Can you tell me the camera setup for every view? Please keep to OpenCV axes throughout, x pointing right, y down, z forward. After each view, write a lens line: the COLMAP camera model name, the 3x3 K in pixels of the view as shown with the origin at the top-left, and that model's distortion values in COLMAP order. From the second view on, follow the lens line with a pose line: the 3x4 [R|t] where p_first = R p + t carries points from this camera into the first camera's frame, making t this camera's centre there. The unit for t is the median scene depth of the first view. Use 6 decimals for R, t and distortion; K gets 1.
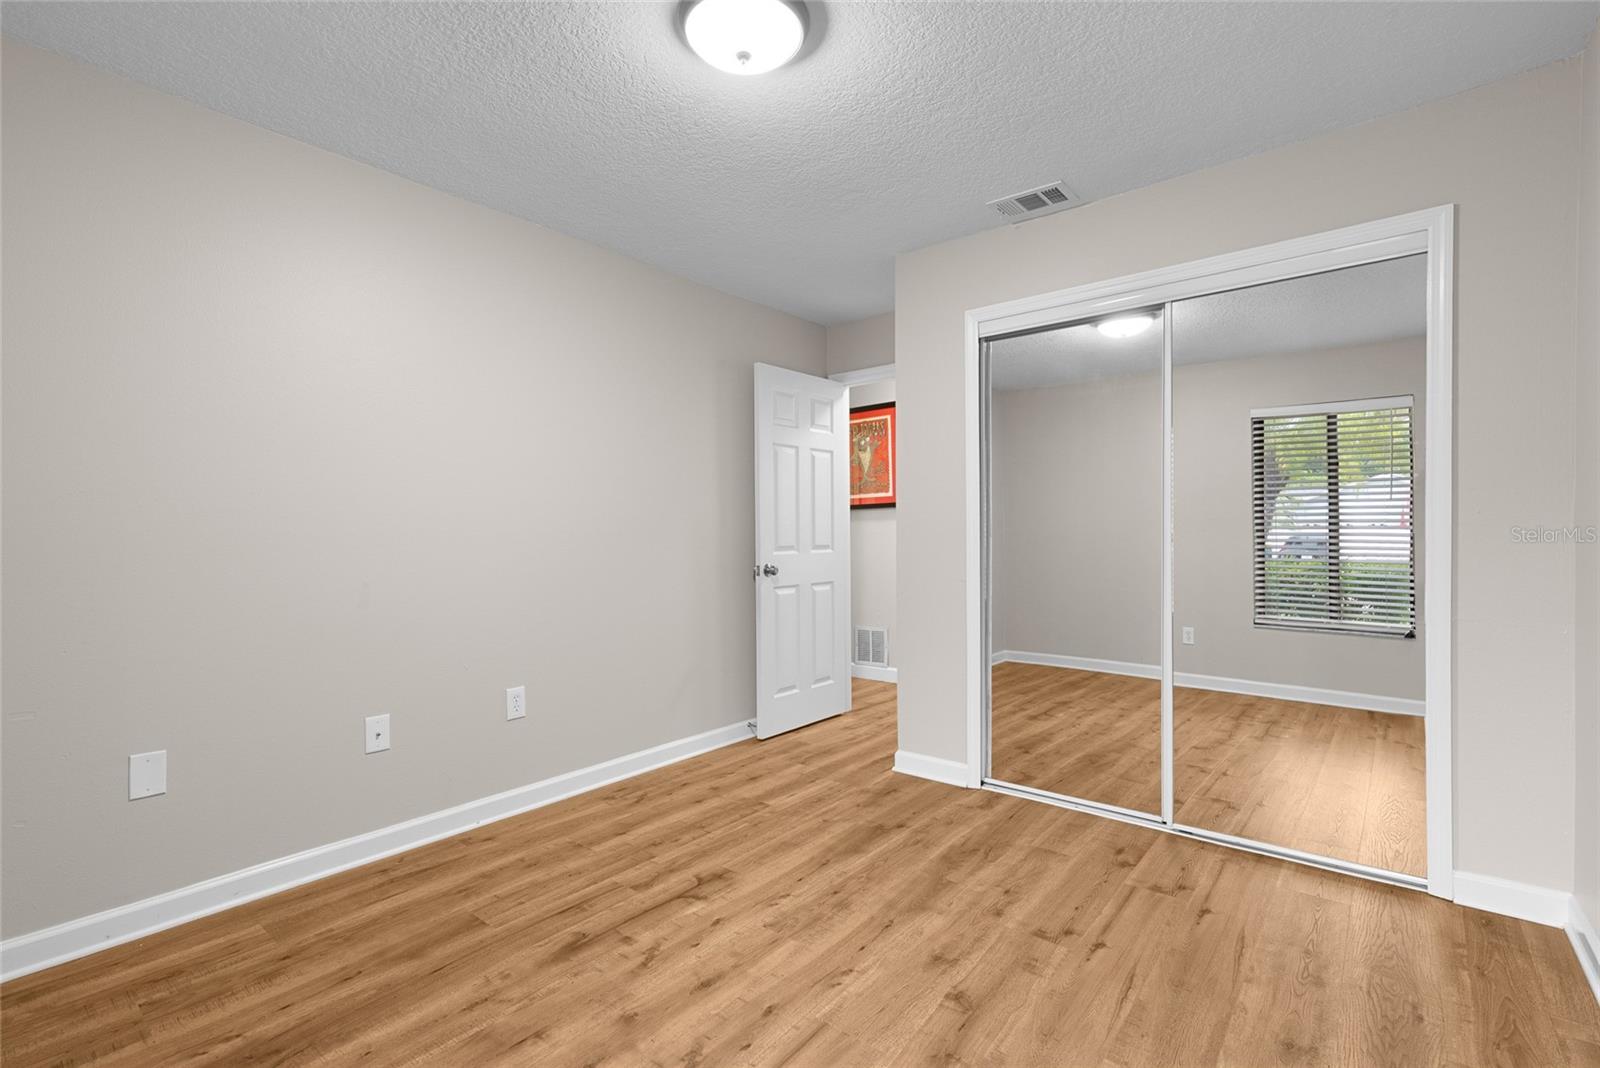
lens RADIAL K [[728.4, 0, 800.5], [0, 728.4, 532.0], [0, 0, 1]] dist [0.000339, 0.000068]
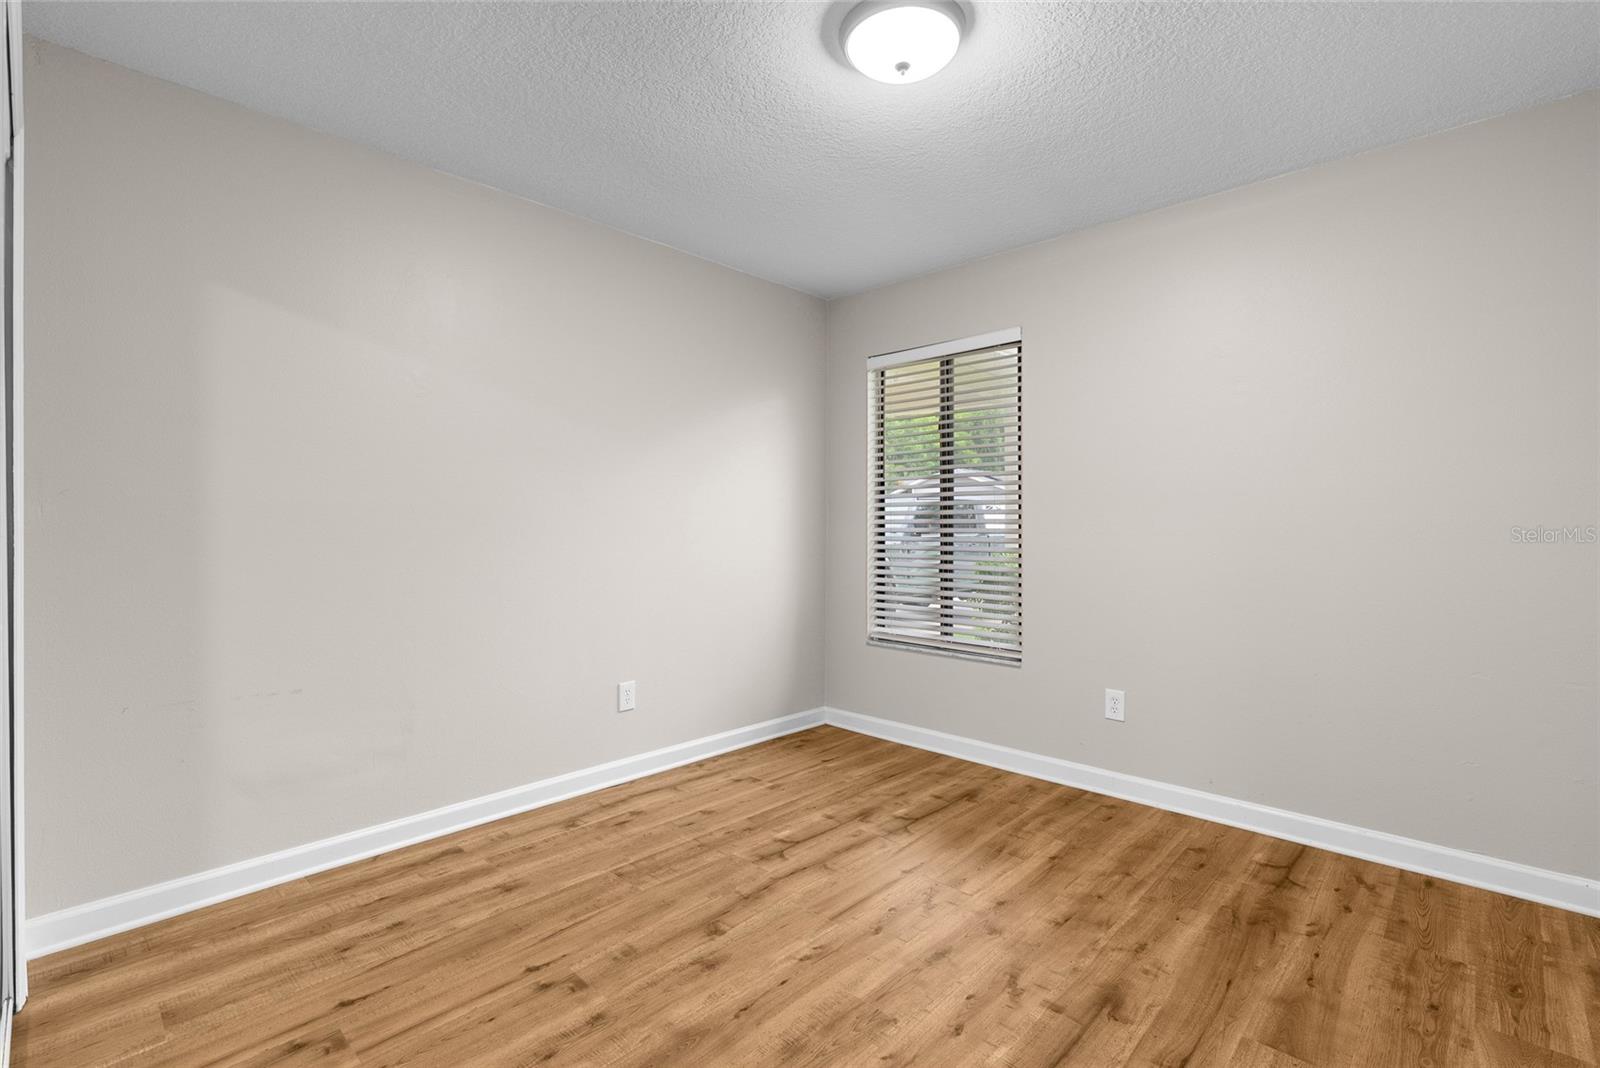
lens RADIAL K [[728.4, 0, 799.6], [0, 728.4, 531.1], [0, 0, 1]] dist [0.000339, 0.000068]
pose [[-0.997304, 0.004868, 0.073224, -0.005959], [0.005534, 0.999945, 0.008887, -0.006305], [-0.073177, 0.009268, -0.997276, 1.983342]]
